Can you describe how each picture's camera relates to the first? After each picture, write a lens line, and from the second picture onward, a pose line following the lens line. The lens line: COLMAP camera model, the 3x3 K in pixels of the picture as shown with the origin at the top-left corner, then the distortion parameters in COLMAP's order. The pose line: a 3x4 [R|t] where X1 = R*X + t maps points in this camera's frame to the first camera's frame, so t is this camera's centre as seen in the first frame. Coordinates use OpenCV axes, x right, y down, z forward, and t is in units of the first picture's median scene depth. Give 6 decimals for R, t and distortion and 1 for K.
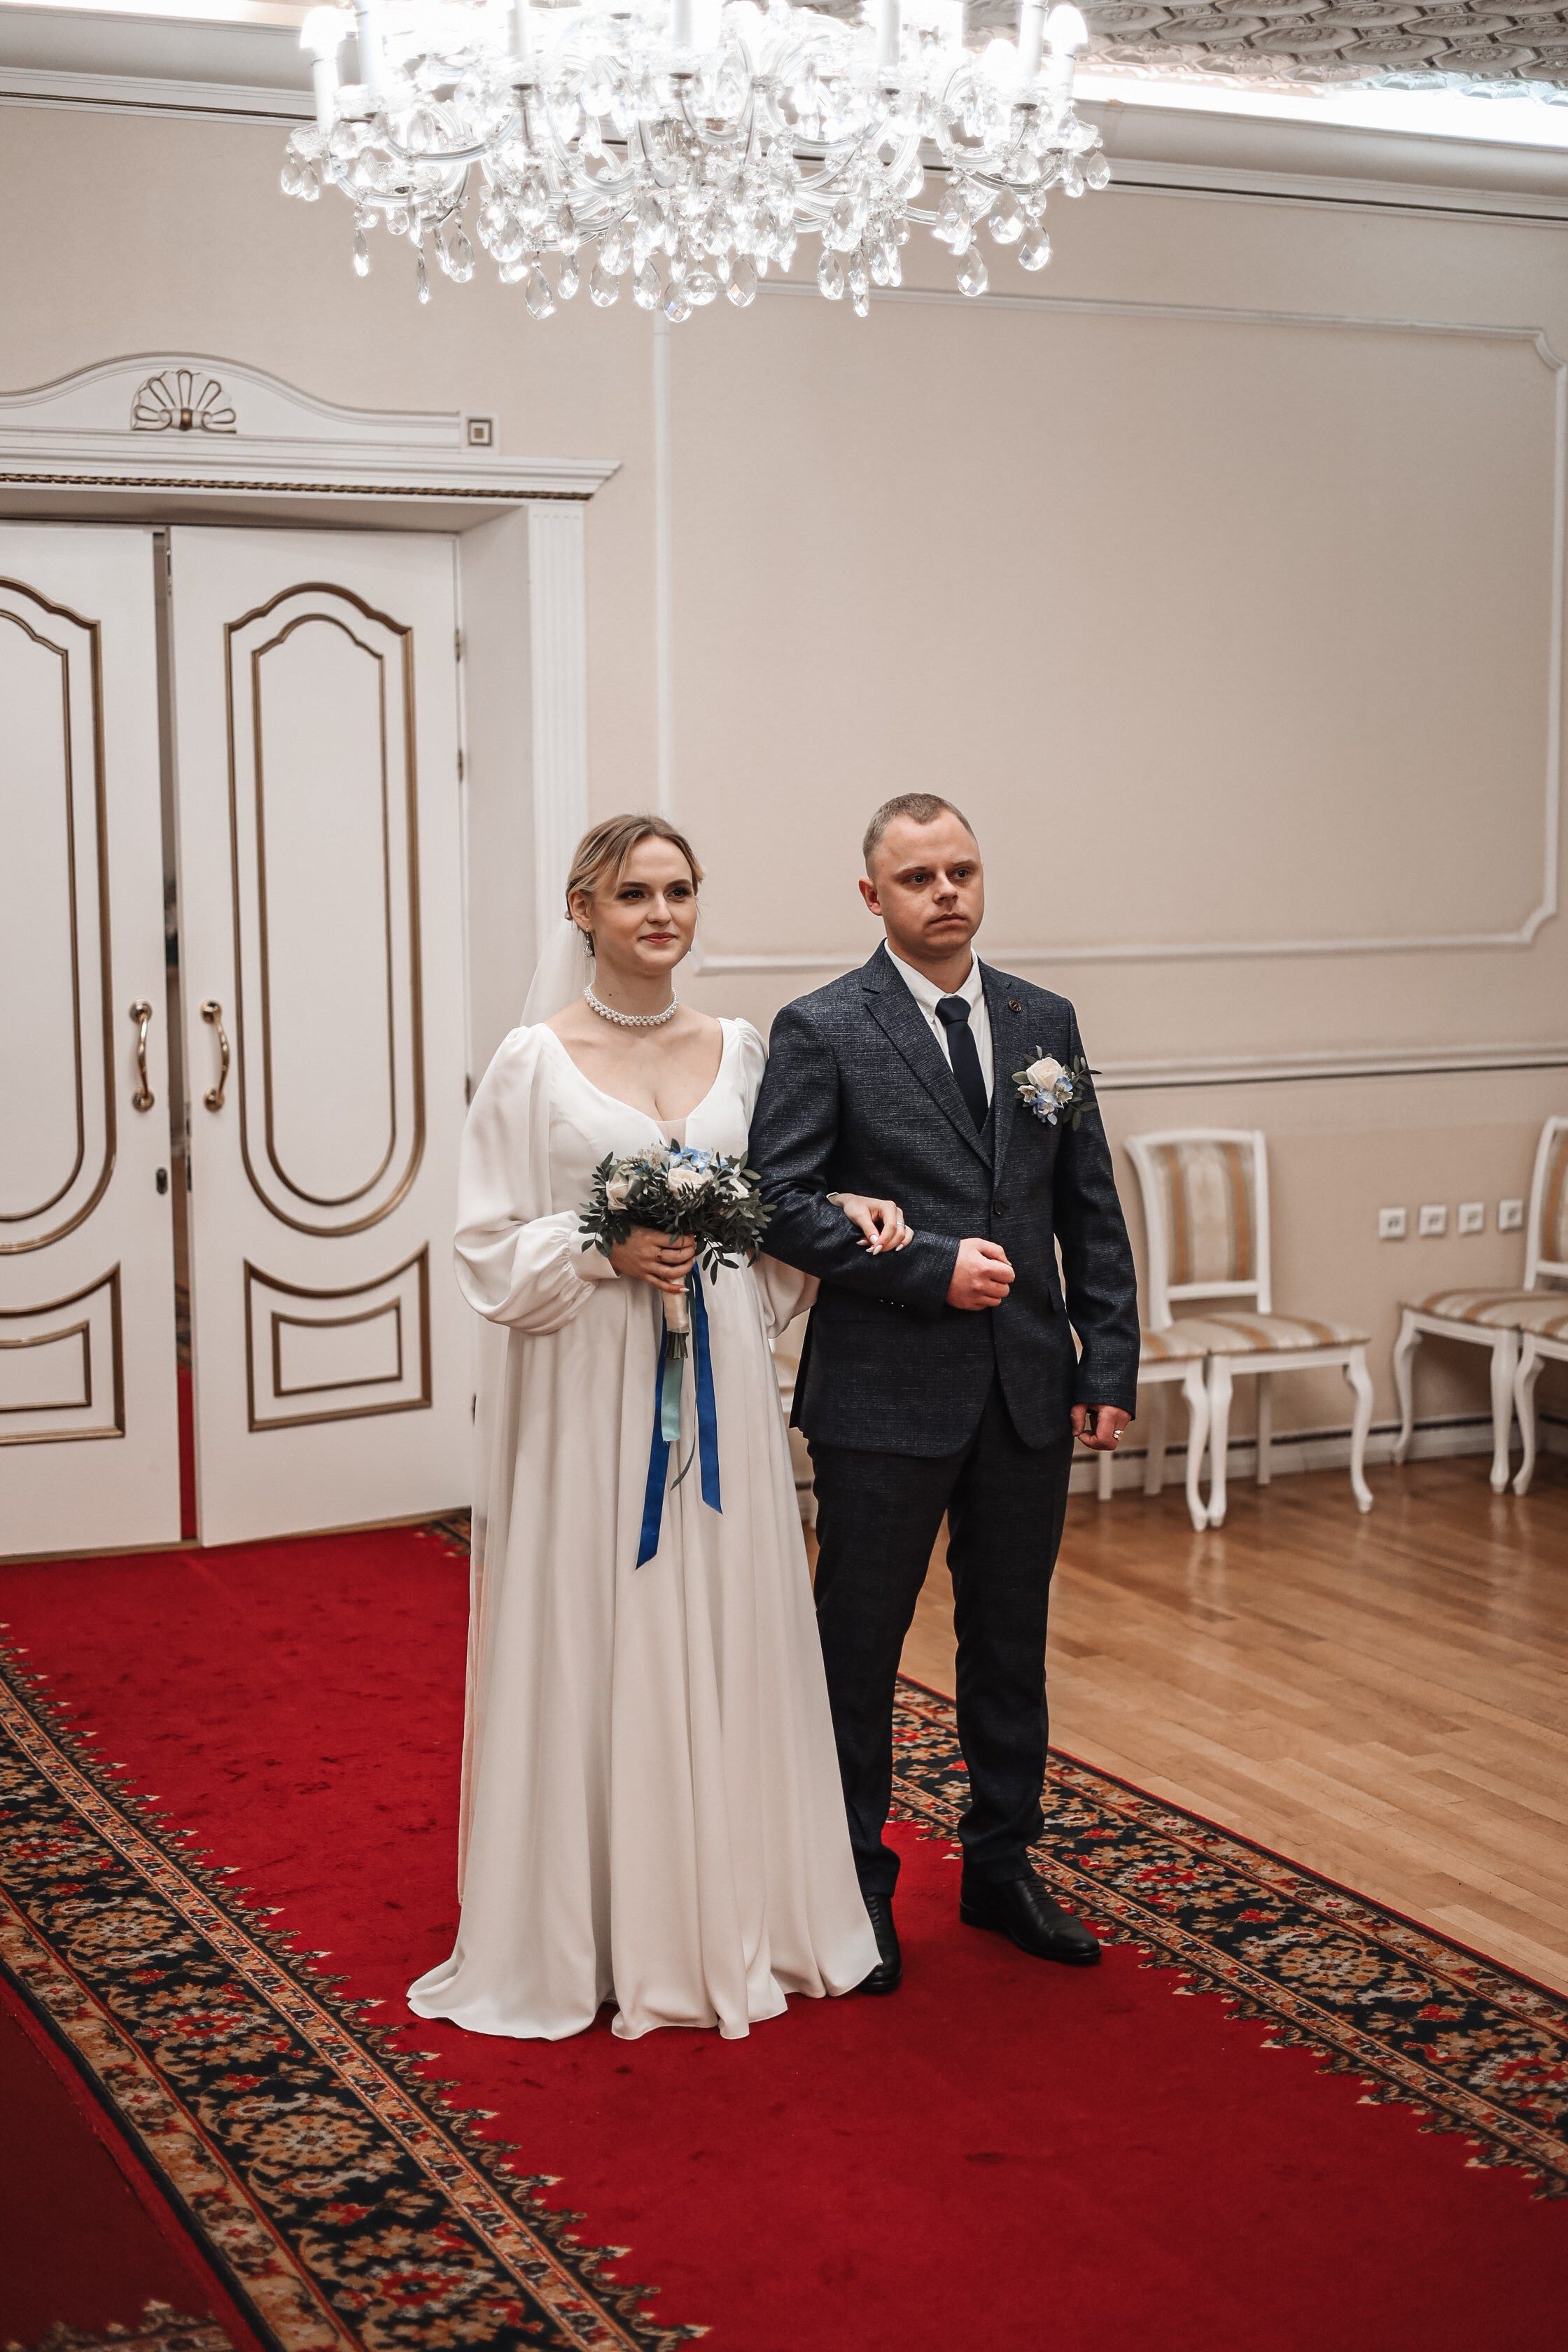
lens RADIAL K [[3325.5, 0, 770.6], [0, 3325.5, 1186.3], [0, 0, 1]] dist [-0.008601, 0.000000]
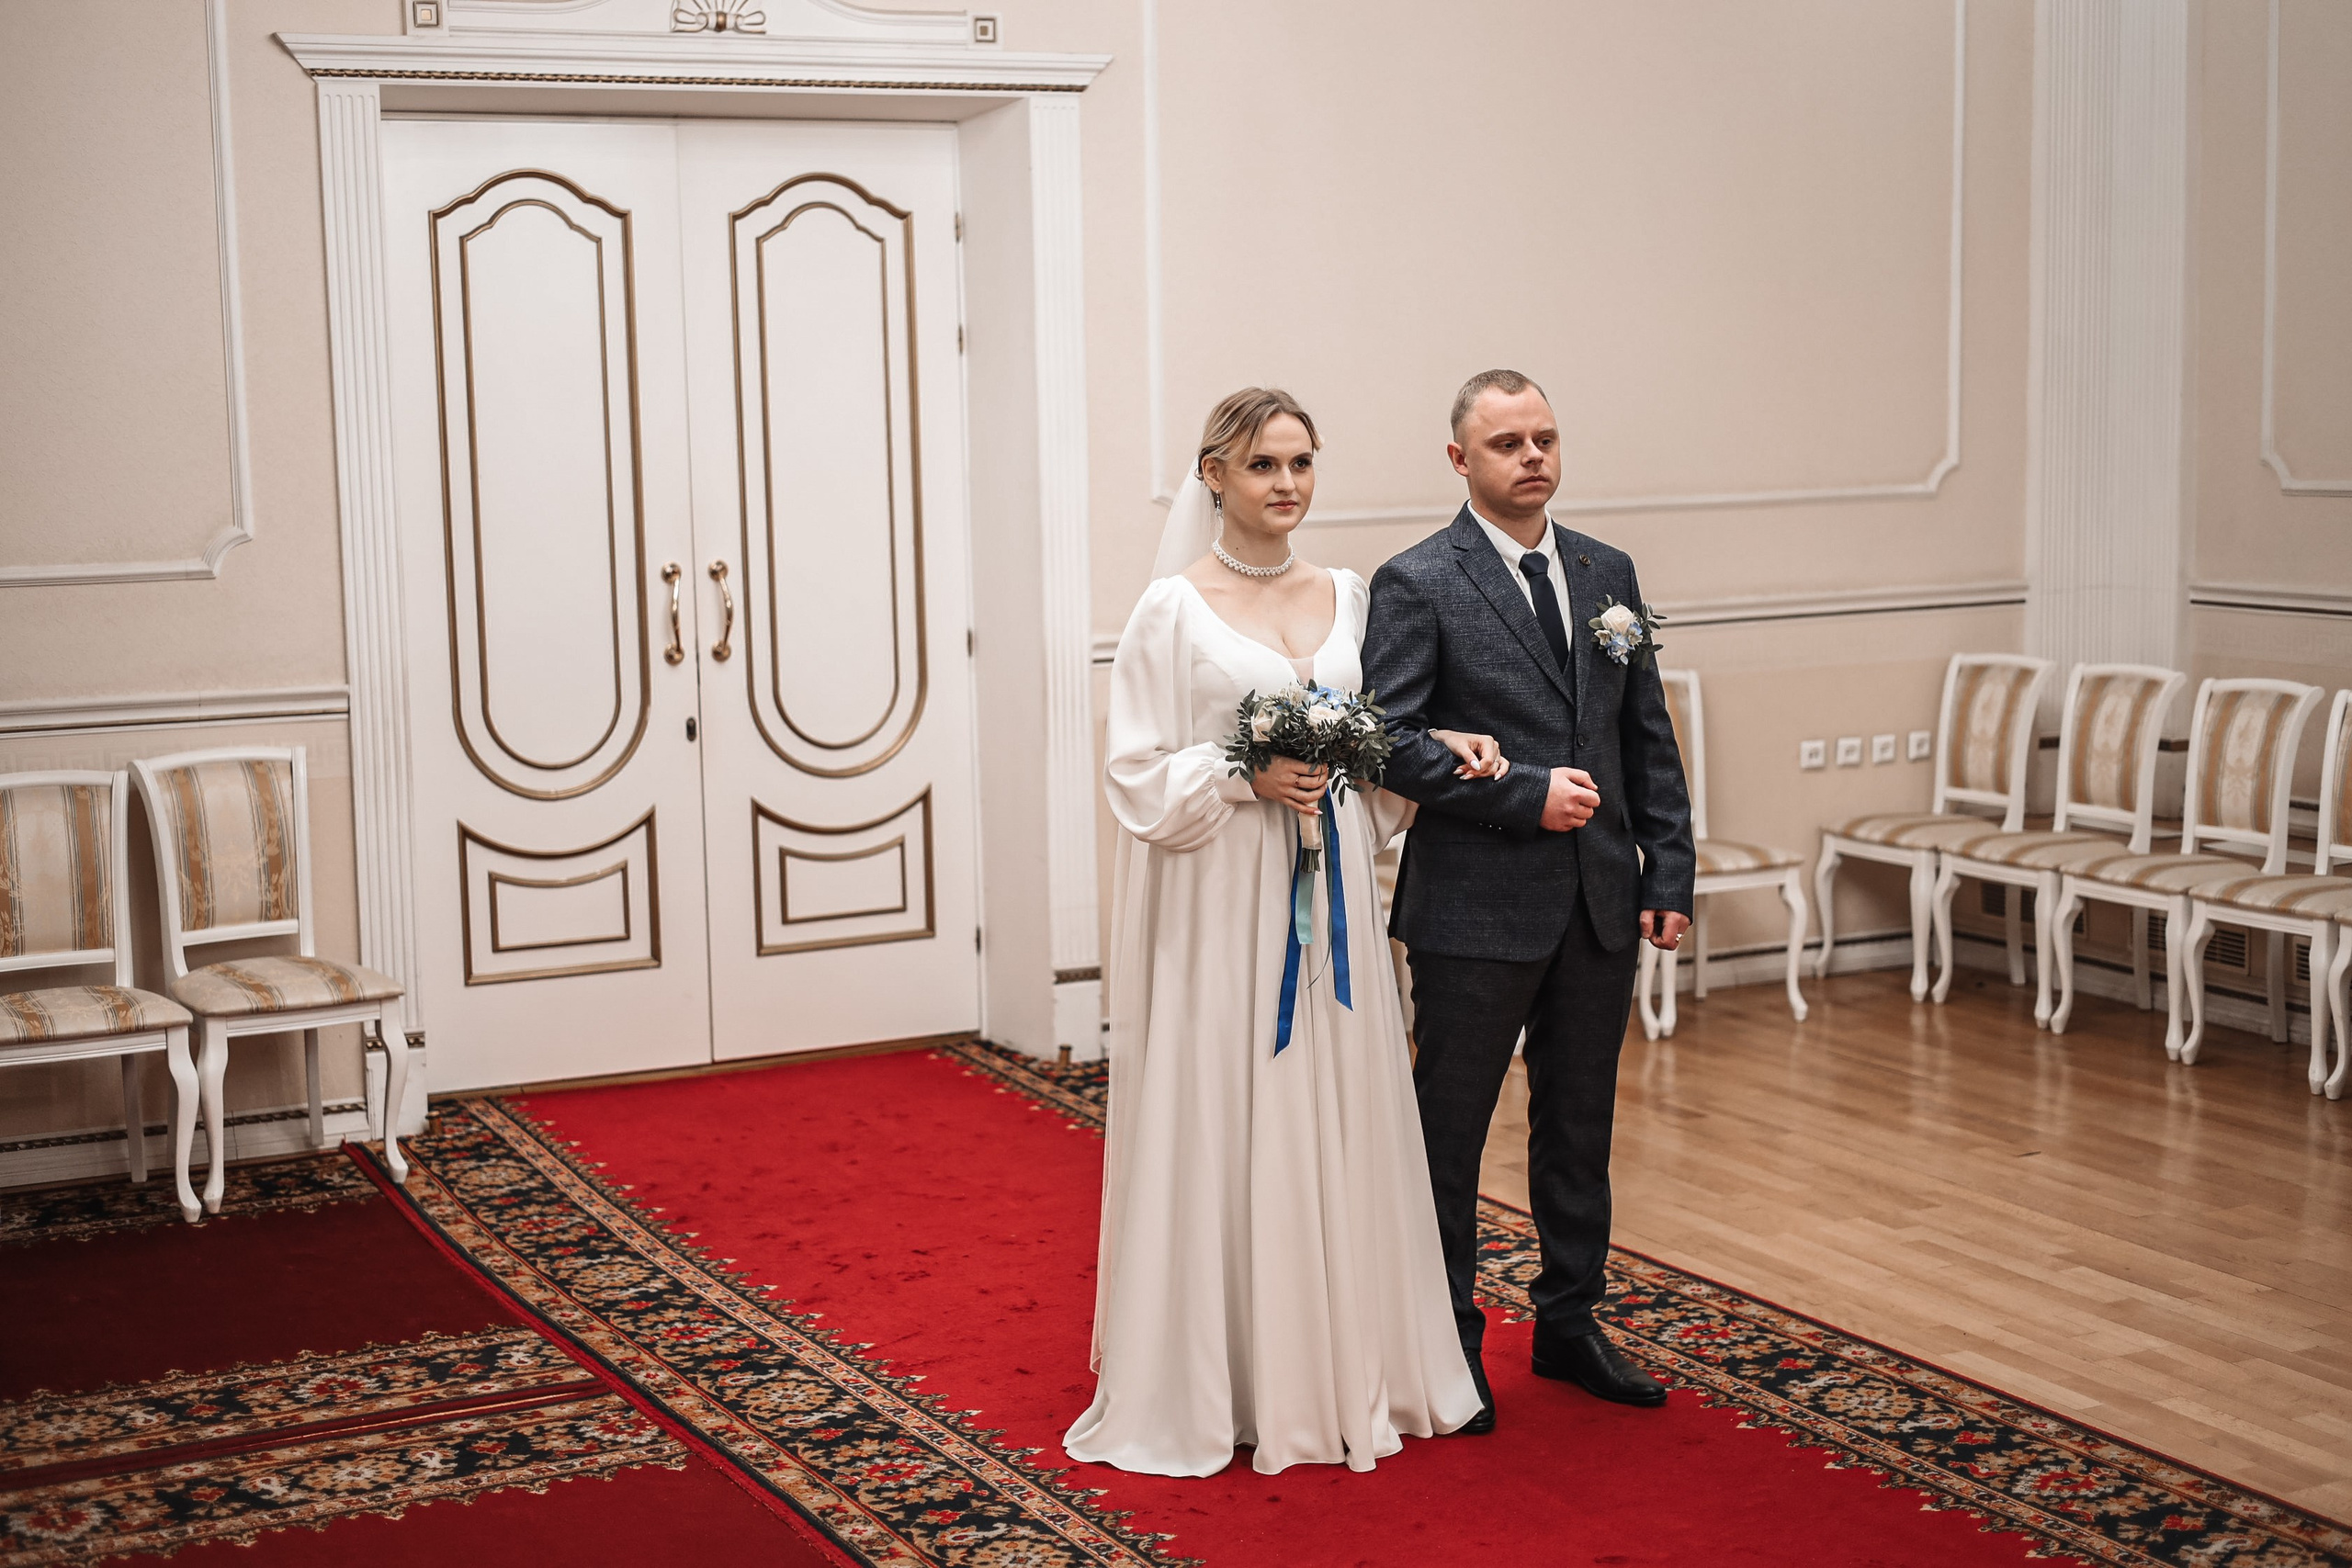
lens RADIAL K [[3325.2, 0, 1167.5], [0, 3325.2, 775.2], [0, 0, 1]] dist [-0.008601, 0.000000]
pose [[0.999231, -0.014718, 0.036344, -0.104705], [0.014296, 0.999828, 0.011829, 0.003579], [-0.036512, -0.011300, 0.999269, -0.117656]]
